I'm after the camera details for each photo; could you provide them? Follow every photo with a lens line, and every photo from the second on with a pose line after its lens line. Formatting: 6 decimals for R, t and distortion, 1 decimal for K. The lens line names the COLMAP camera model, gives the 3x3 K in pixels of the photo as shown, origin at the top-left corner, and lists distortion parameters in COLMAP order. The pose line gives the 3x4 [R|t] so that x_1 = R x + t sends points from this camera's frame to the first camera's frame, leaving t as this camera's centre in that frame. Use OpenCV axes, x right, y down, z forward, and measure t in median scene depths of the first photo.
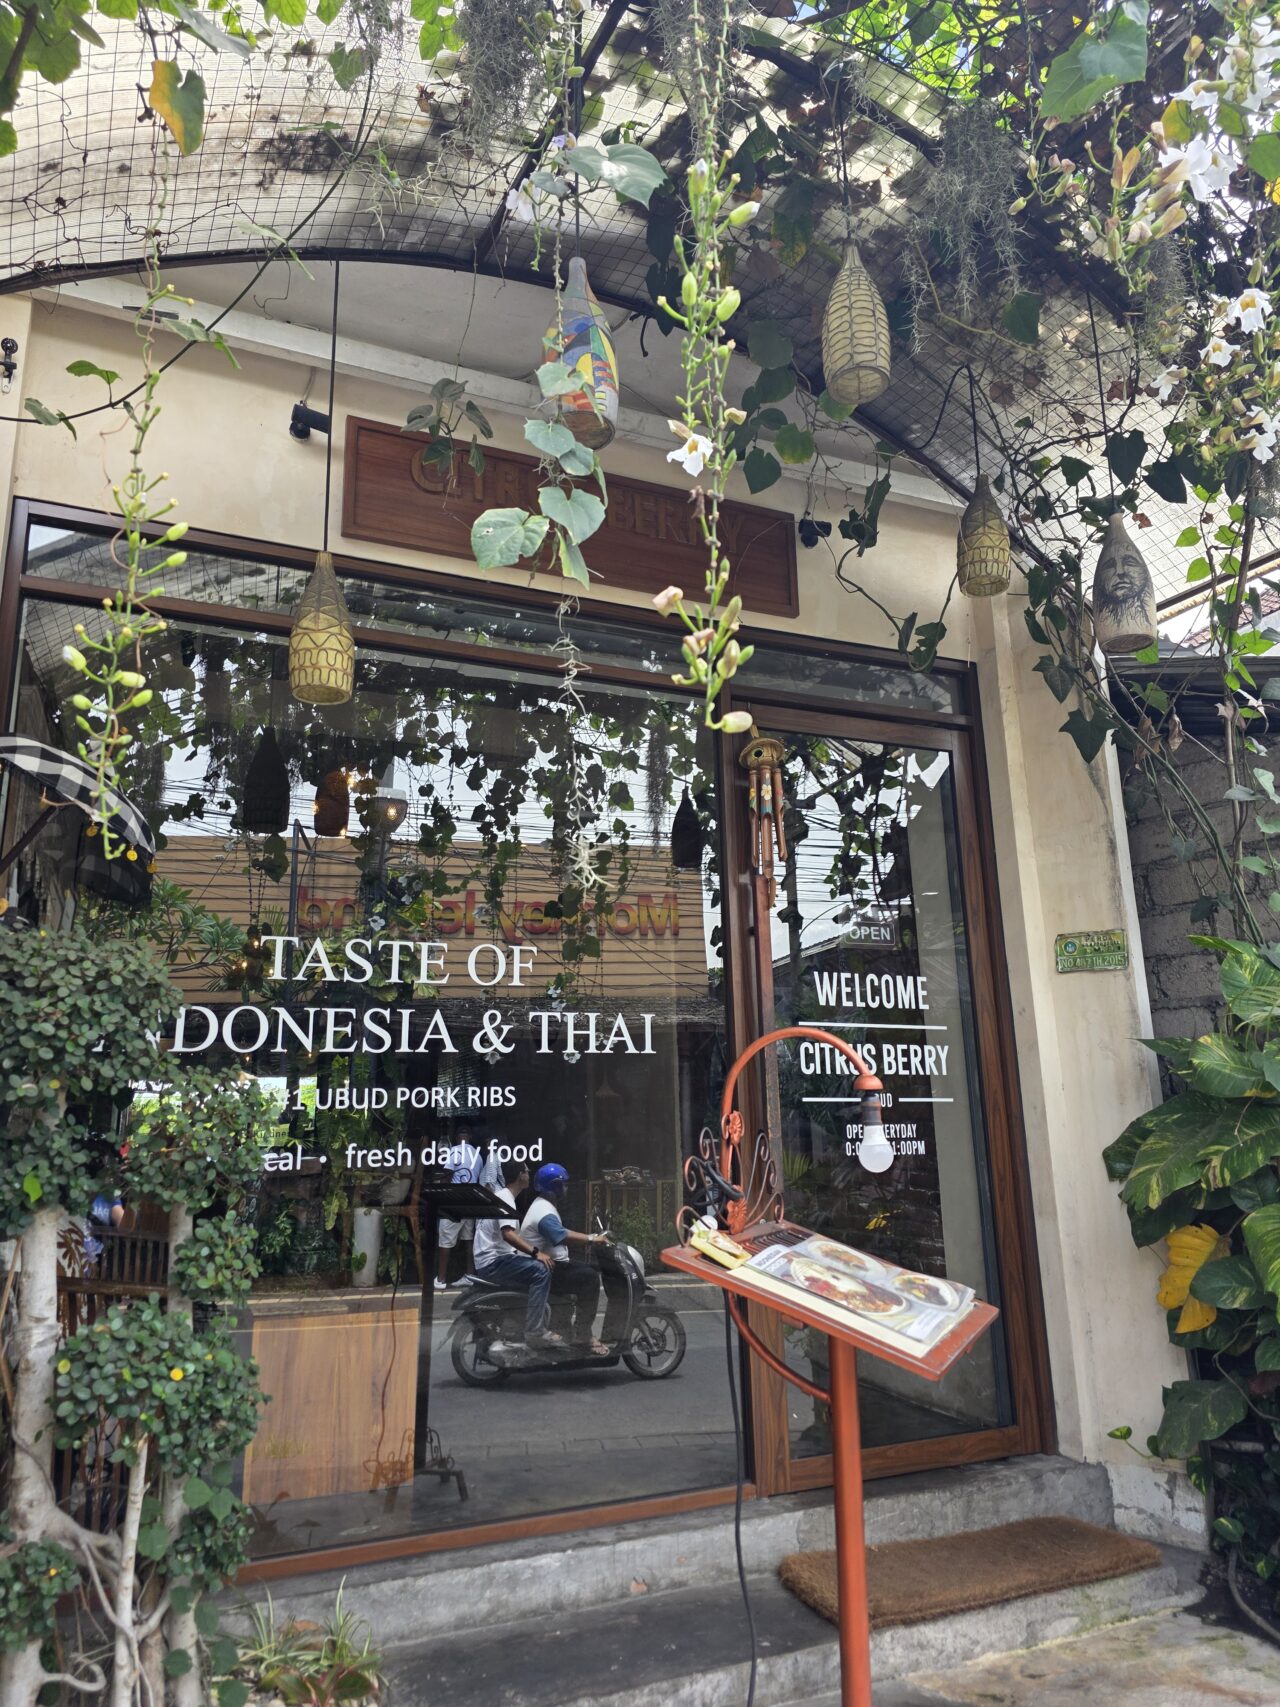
lens RADIAL K [[1151.0, 0, 640.0], [0, 1151.0, 853.5], [0, 0, 1]] dist [0.051546, 0.000424]
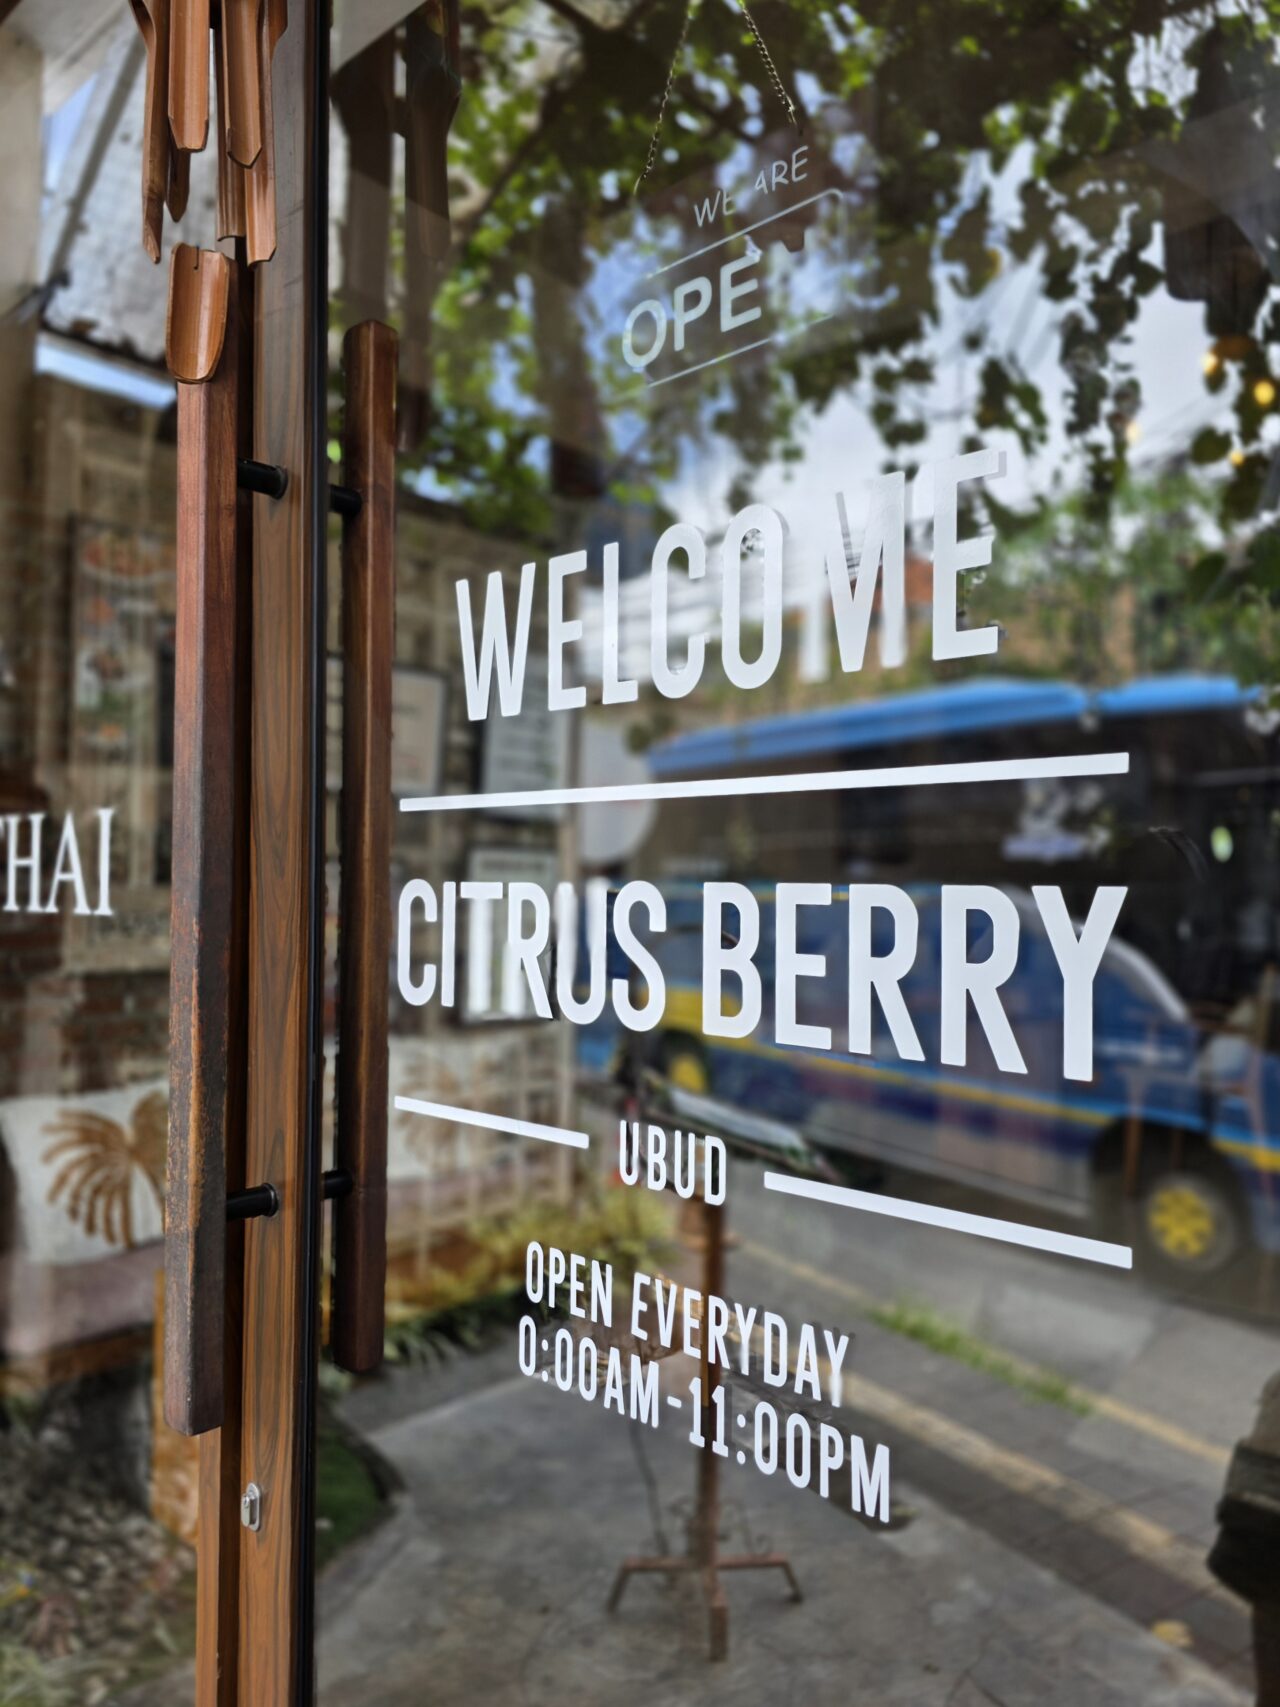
lens RADIAL K [[1151.0, 0, 640.0], [0, 1151.0, 853.5], [0, 0, 1]] dist [0.051546, 0.000424]
pose [[0.440435, 0.002469, -0.897781, 0.376933], [0.213824, 0.970932, 0.107569, 0.137673], [0.871950, -0.239344, 0.427104, 0.909848]]
